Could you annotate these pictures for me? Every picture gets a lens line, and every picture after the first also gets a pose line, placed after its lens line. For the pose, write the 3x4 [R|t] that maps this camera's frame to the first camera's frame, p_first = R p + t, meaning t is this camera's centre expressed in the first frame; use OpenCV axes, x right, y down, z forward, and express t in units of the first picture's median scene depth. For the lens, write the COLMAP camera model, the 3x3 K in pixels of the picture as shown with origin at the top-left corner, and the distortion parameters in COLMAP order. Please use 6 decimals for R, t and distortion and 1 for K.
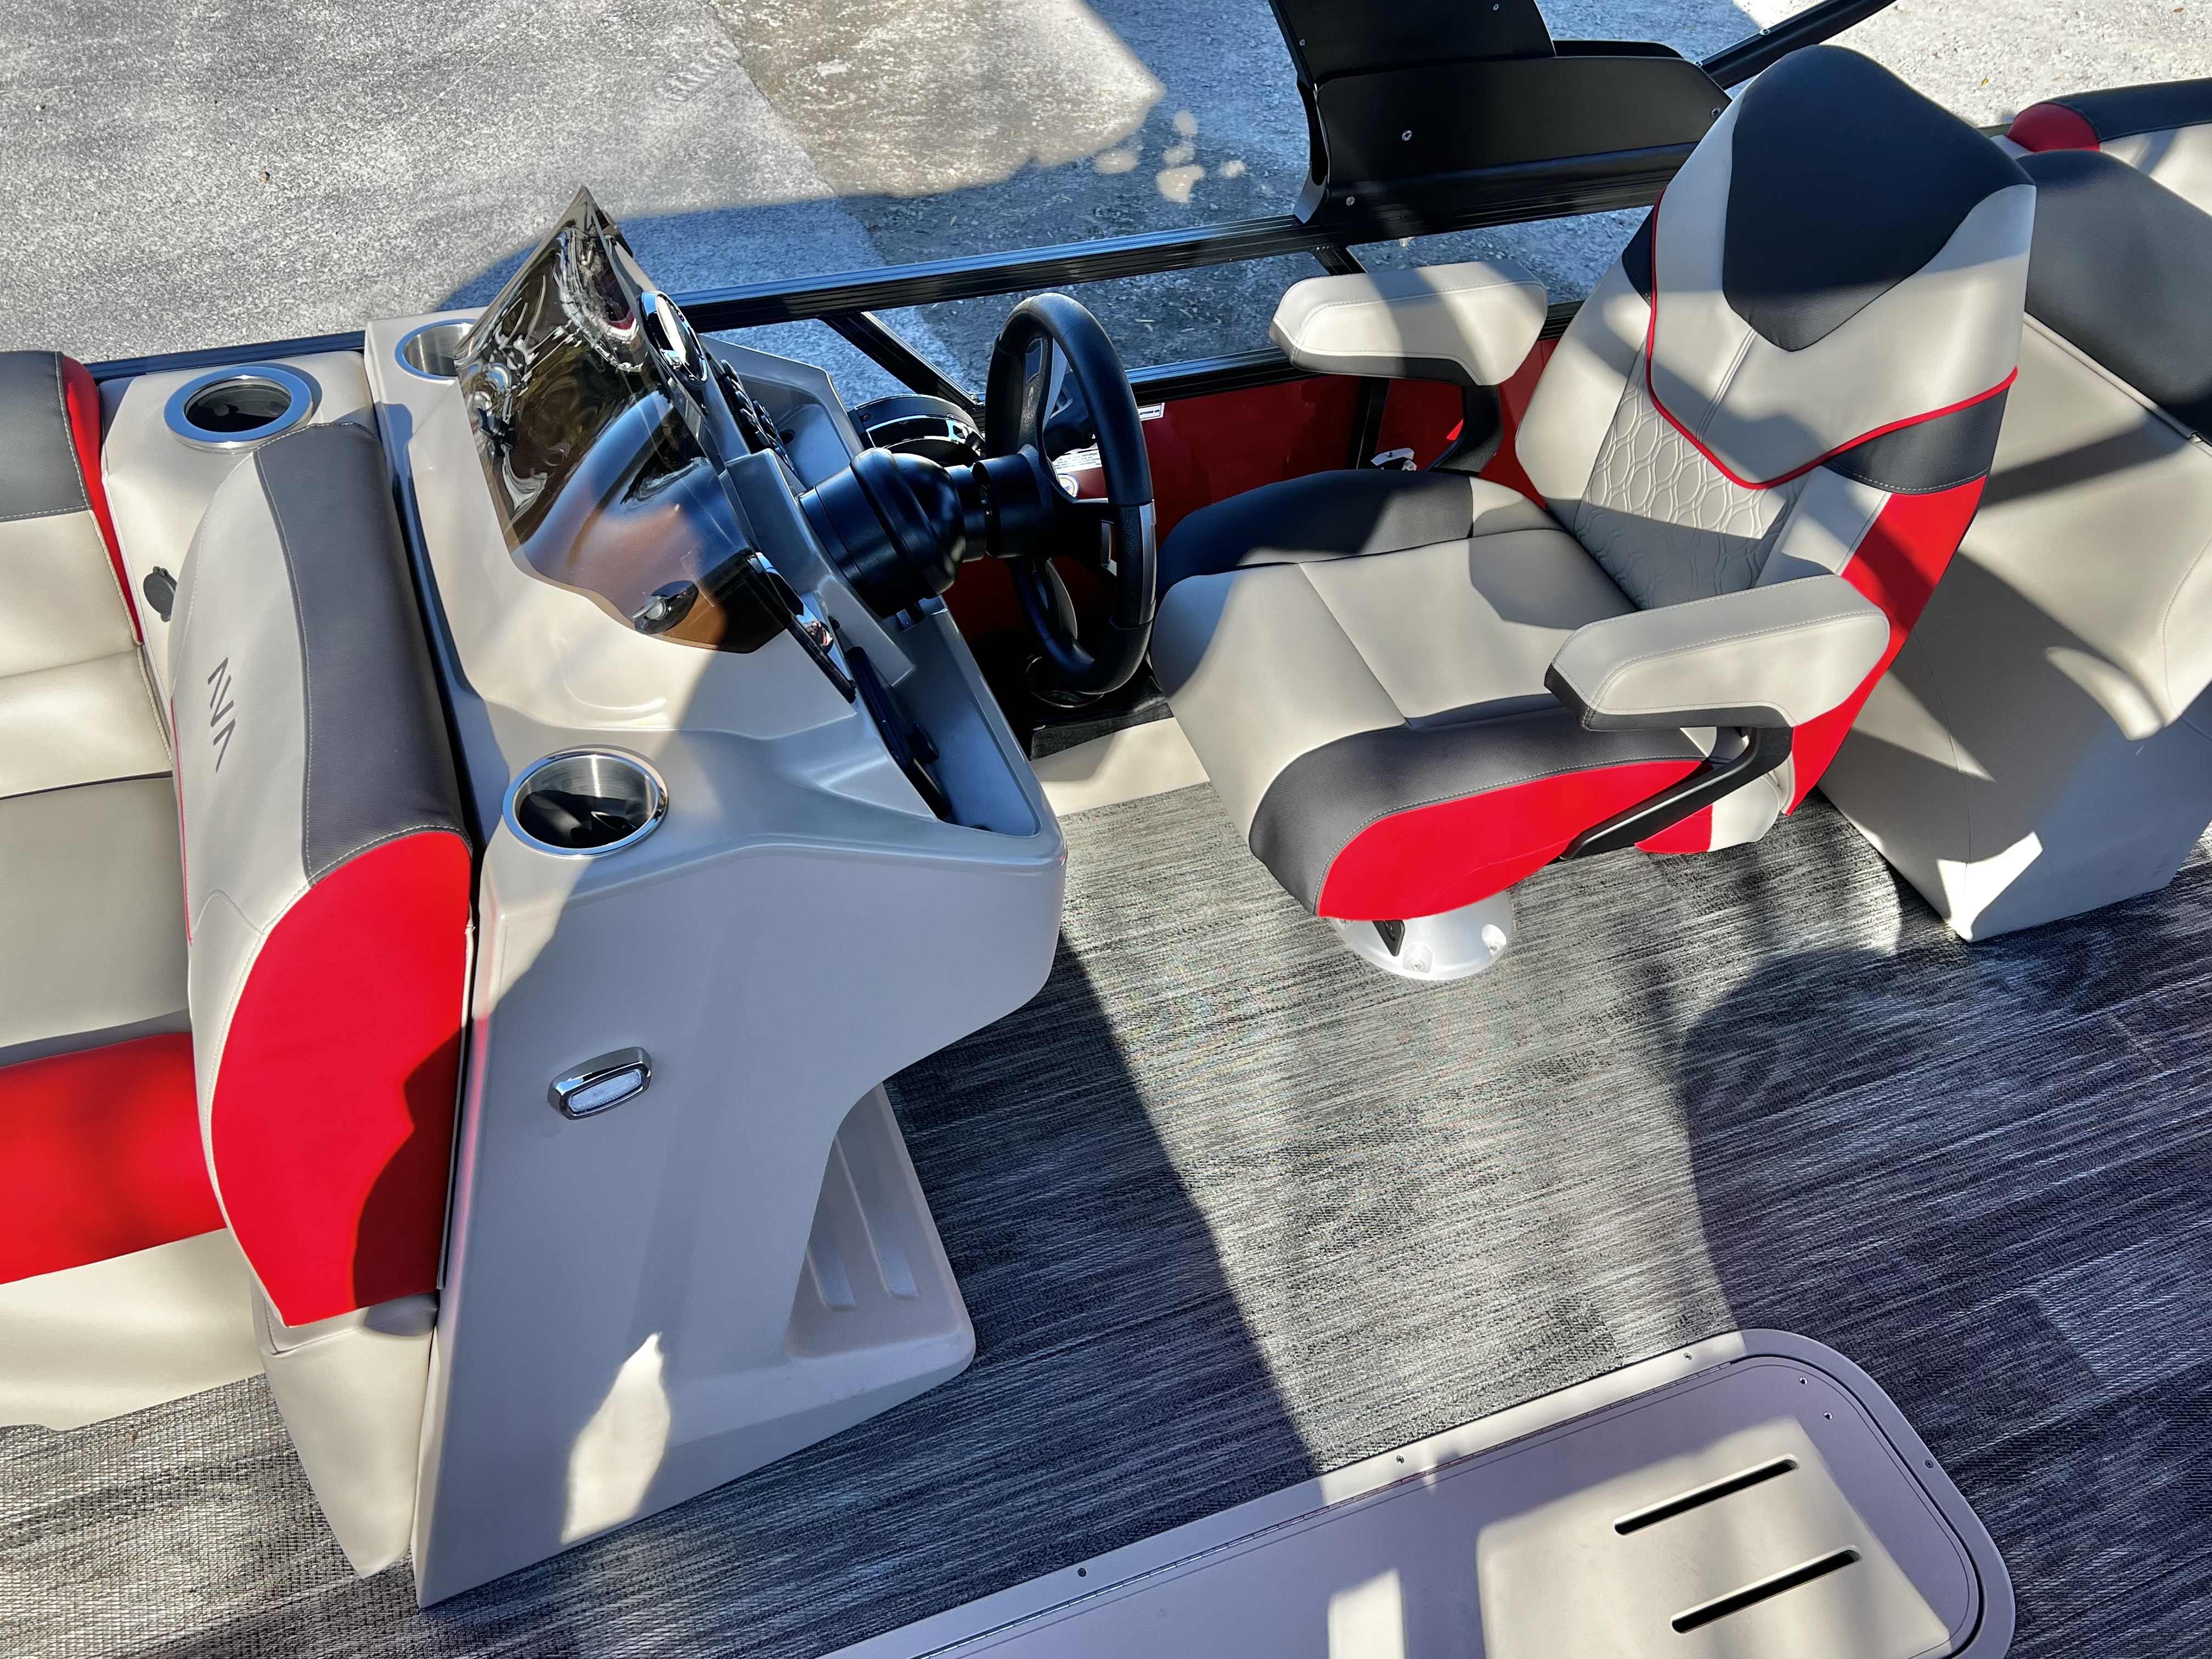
lens RADIAL K [[1809.0, 0, 1096.7], [0, 1809.0, 826.4], [0, 0, 1]] dist [0.054169, -0.057144]
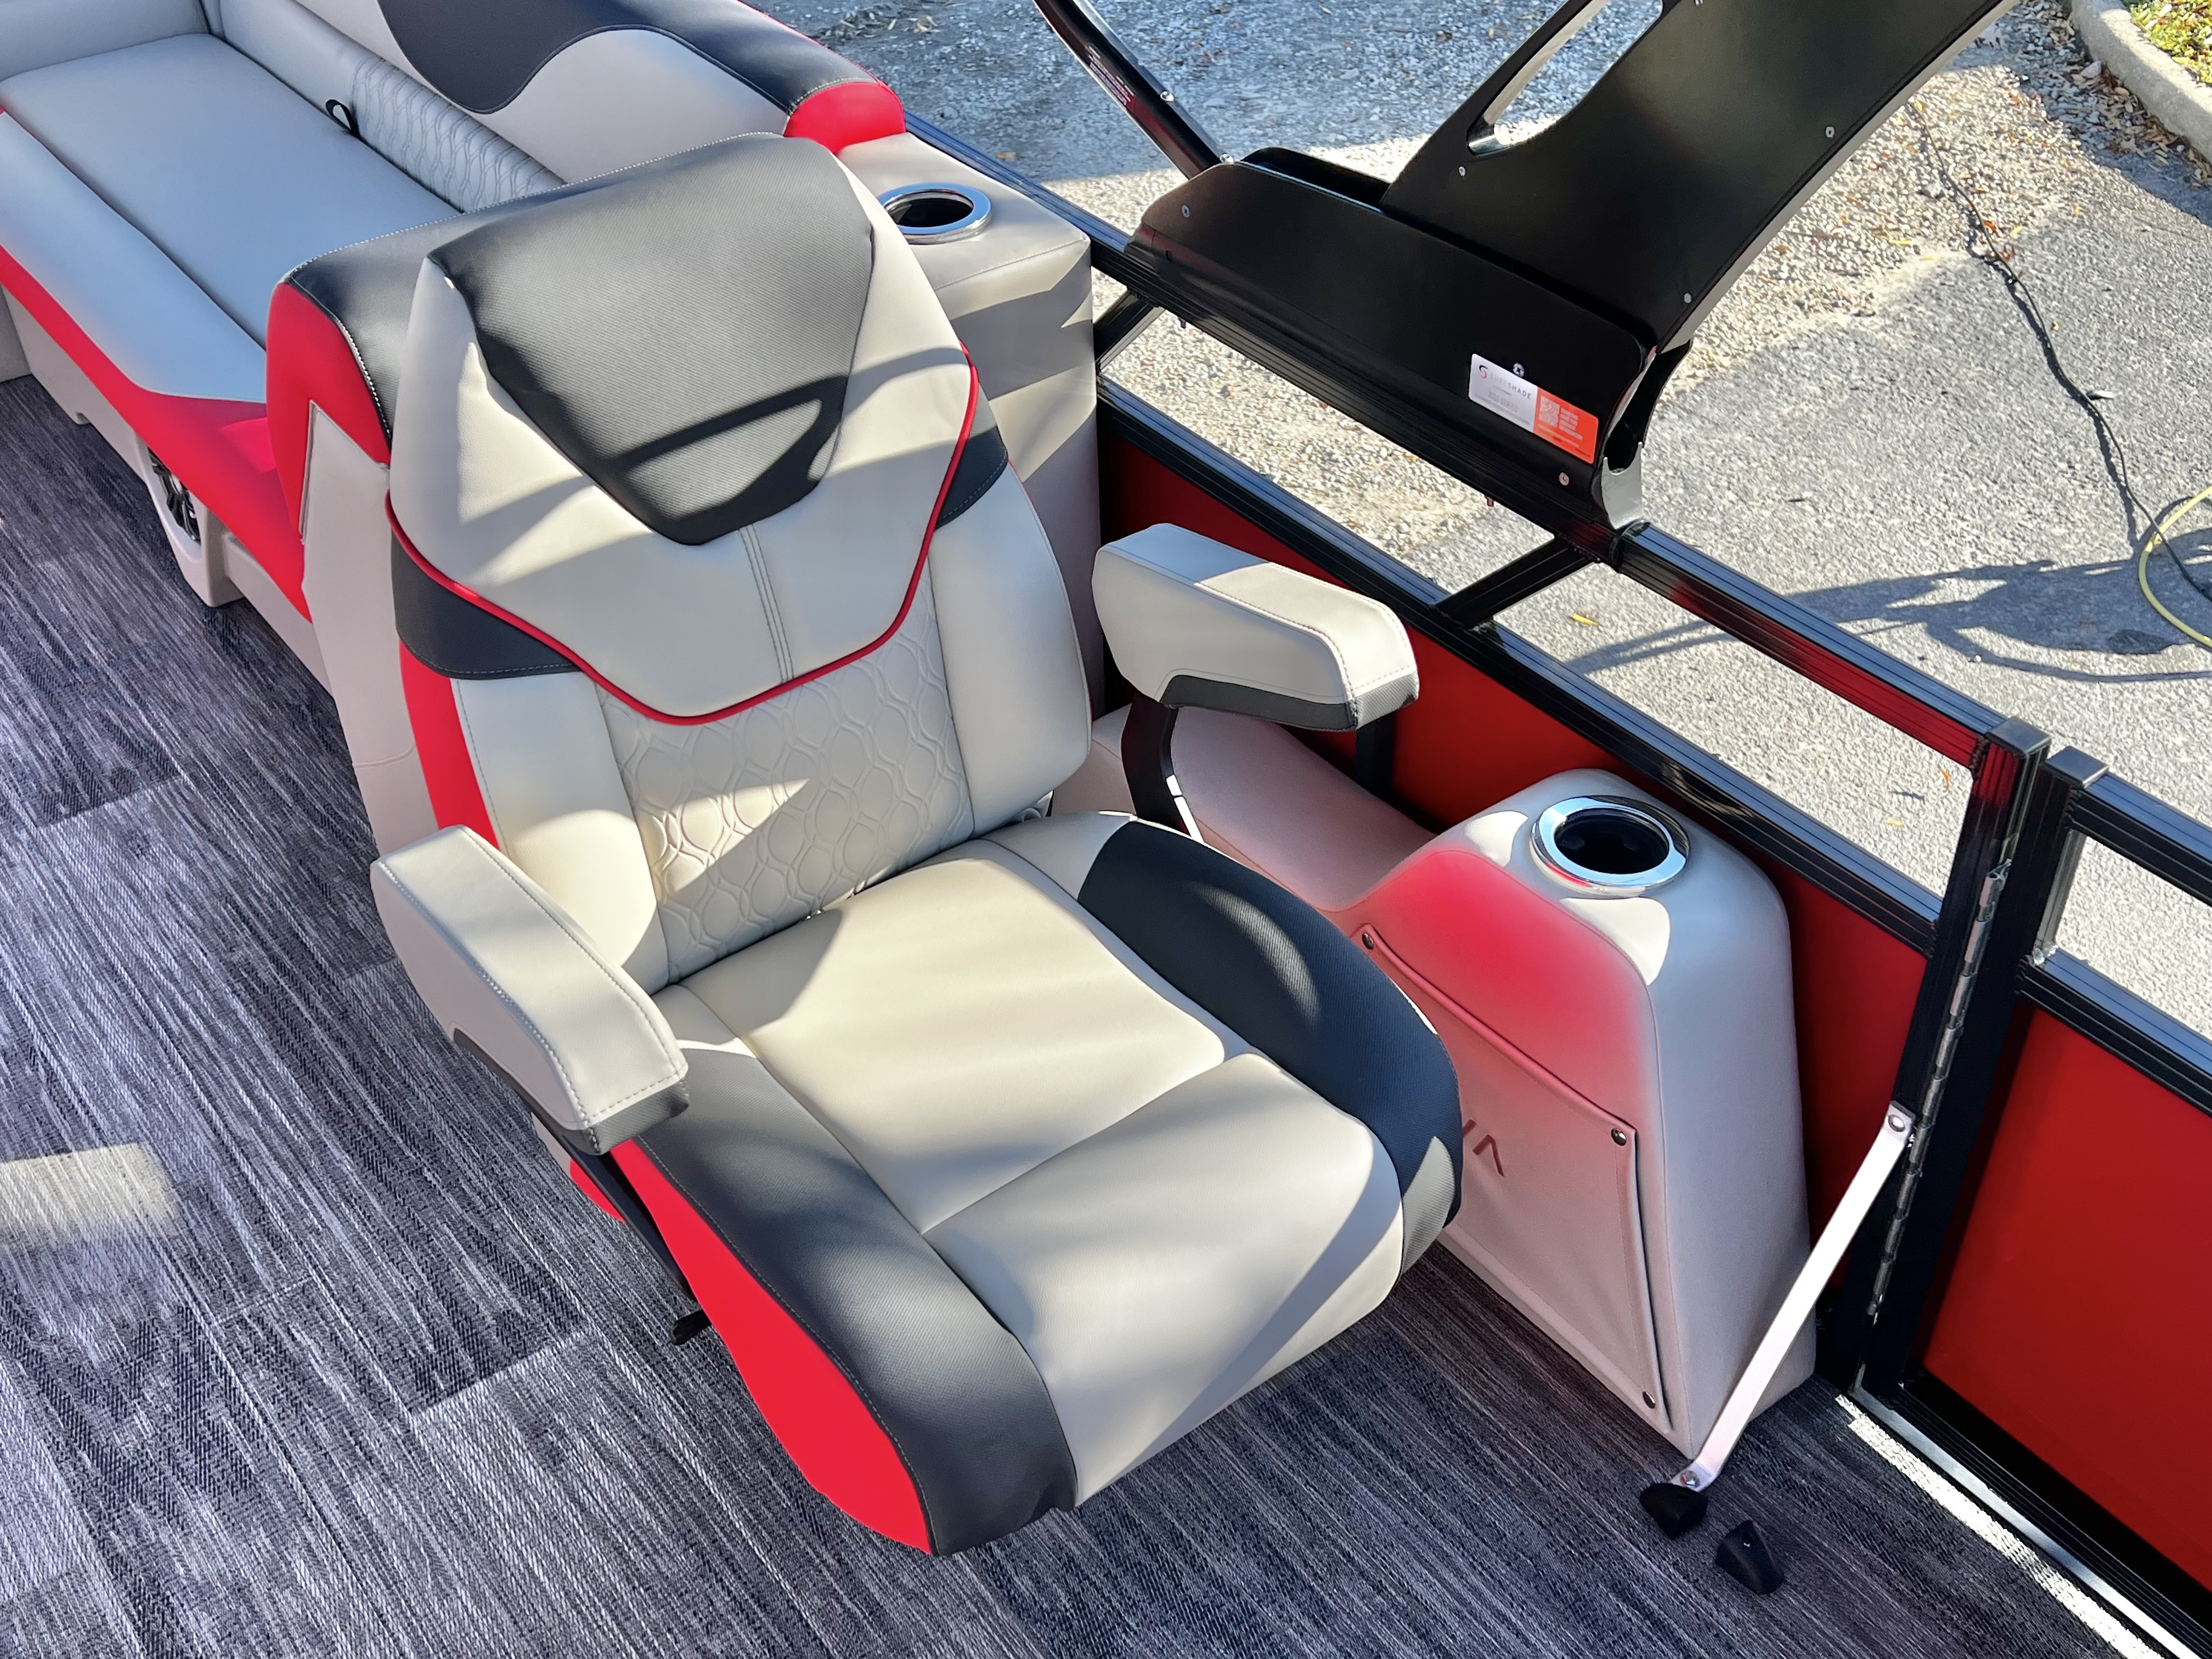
lens RADIAL K [[2318.5, 0, 1113.3], [0, 2318.5, 848.0], [0, 0, 1]] dist [0.029387, 0.000000]
pose [[-0.266397, -0.655324, 0.706812, -0.084278], [0.679167, 0.392716, 0.620086, -0.139105], [-0.683934, 0.645232, 0.340456, 0.134908]]
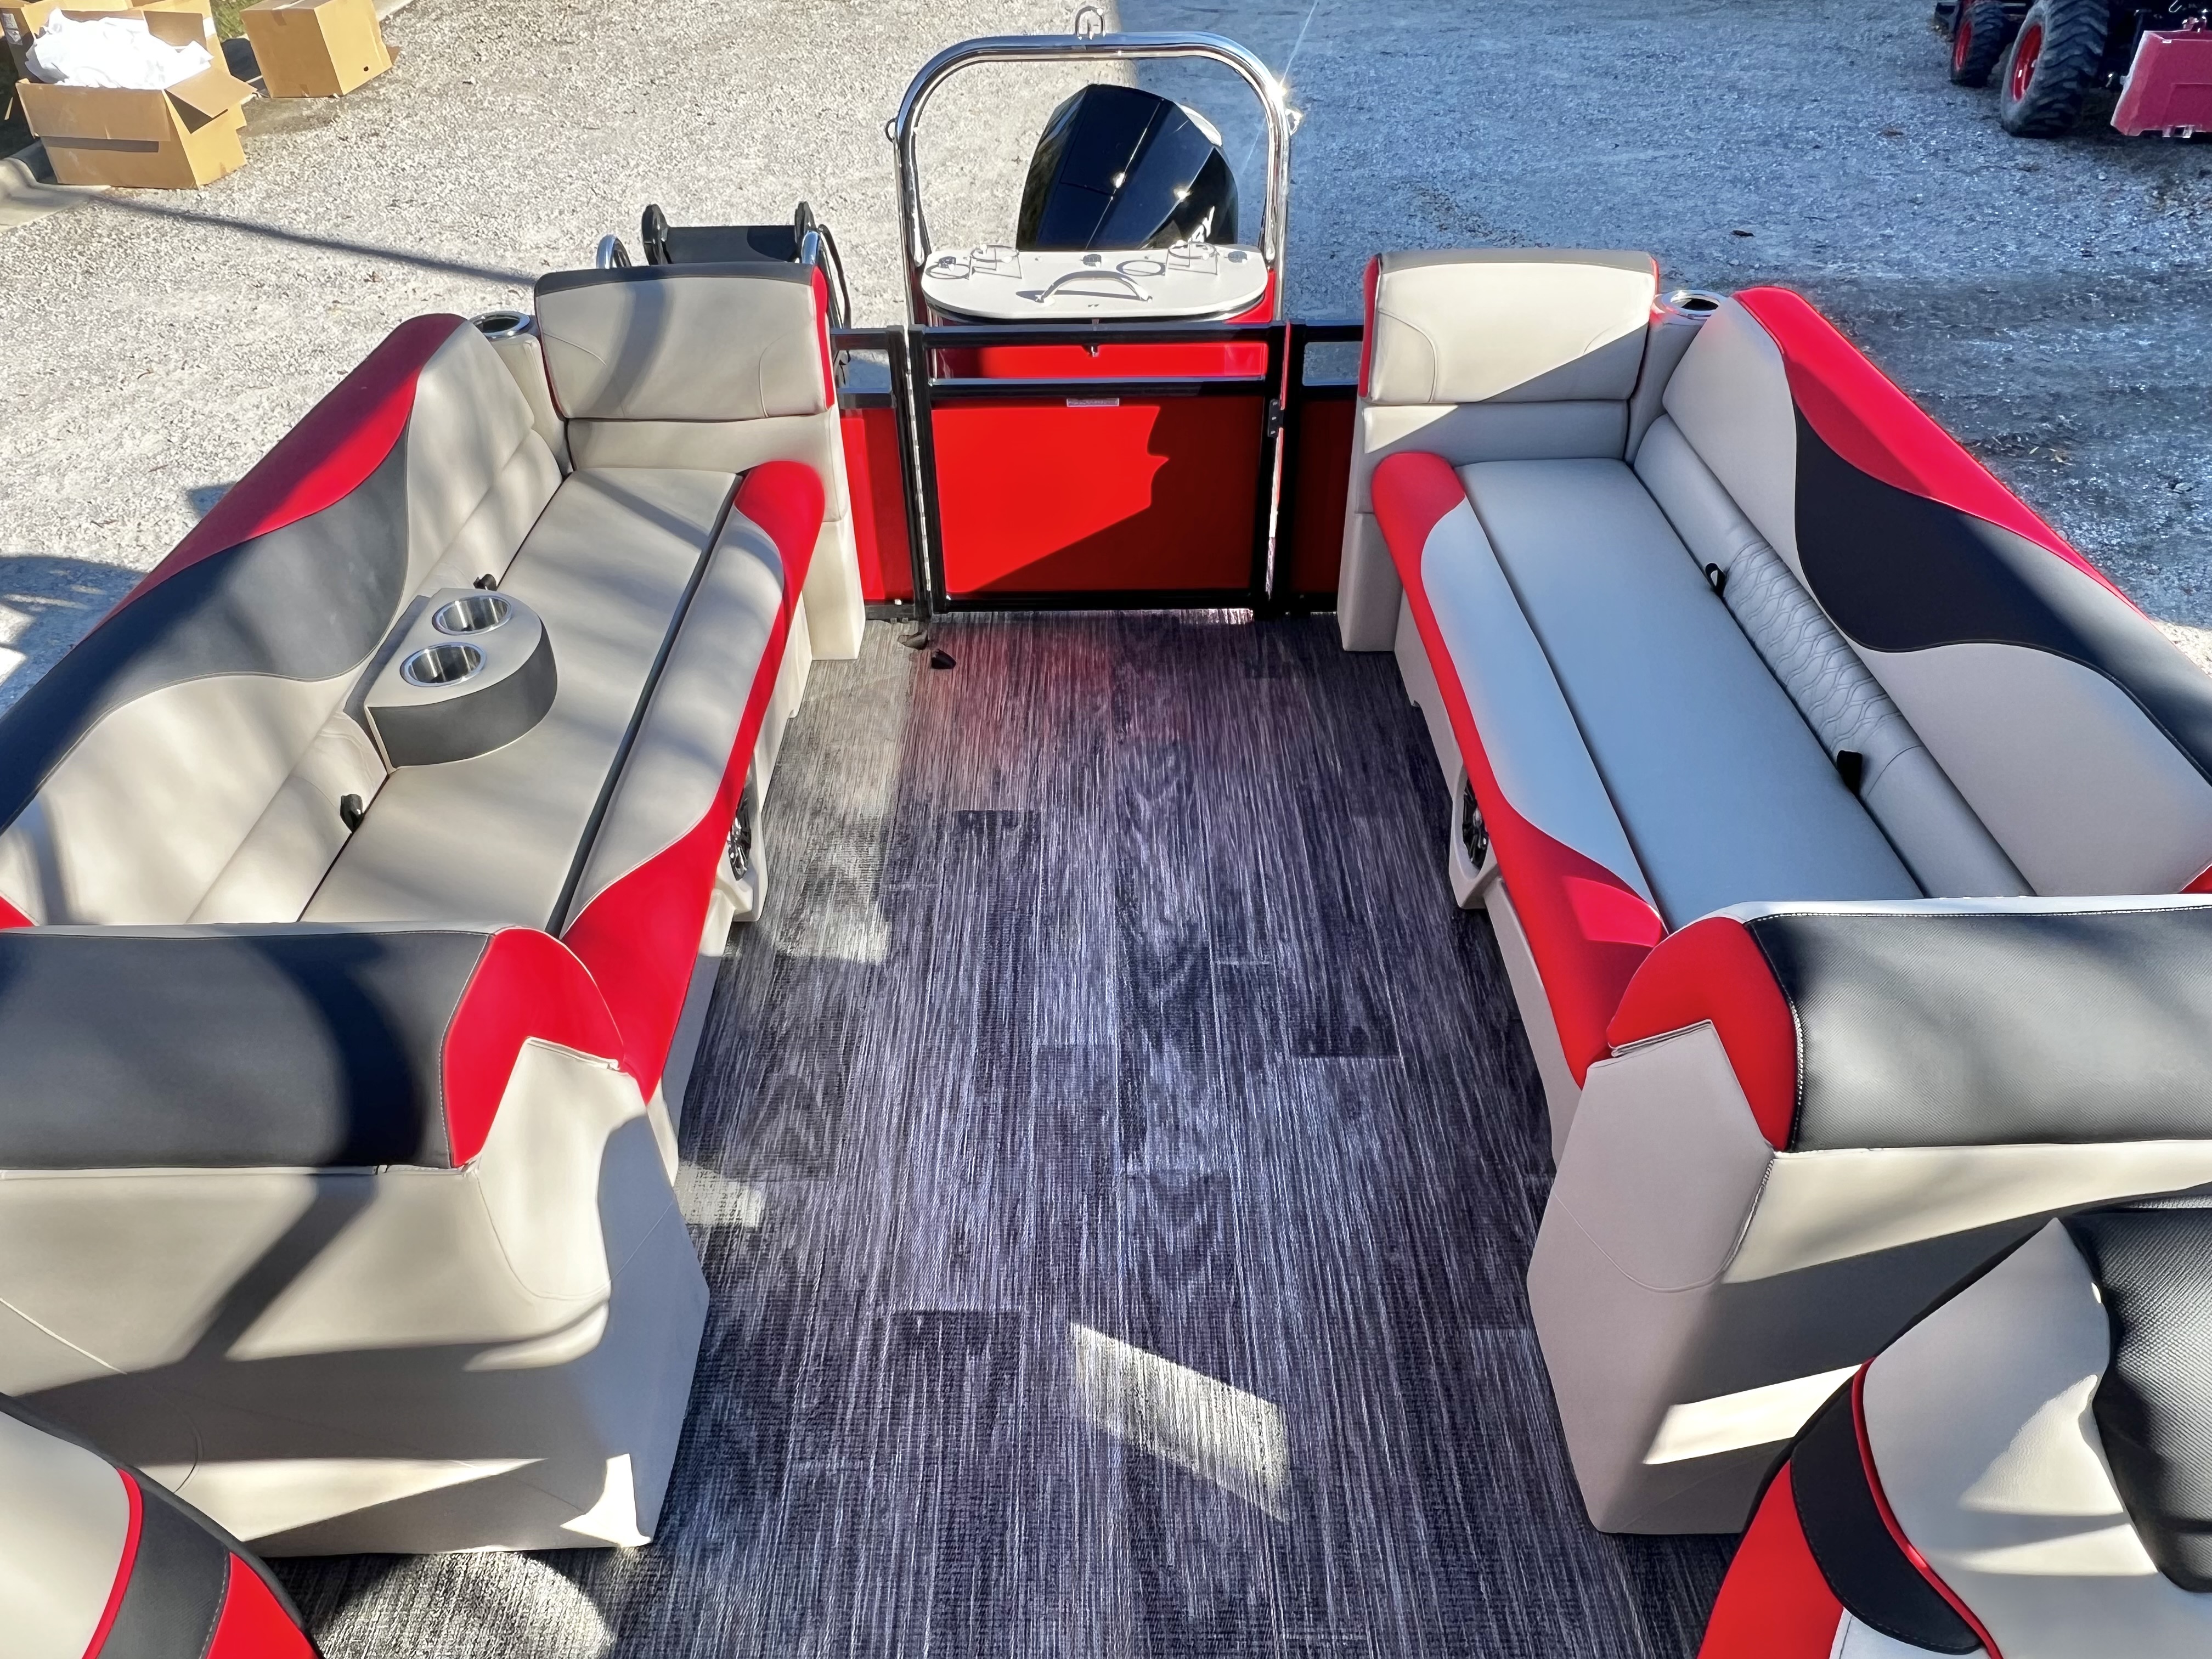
lens RADIAL K [[1441.6, 0, 1096.9], [0, 1441.6, 843.8], [0, 0, 1]] dist [-0.005075, 0.001717]
pose [[0.358376, -0.655716, 0.664533, 0.364193], [0.684649, 0.668515, 0.290421, -0.265718], [-0.634683, 0.350892, 0.688514, 0.286796]]
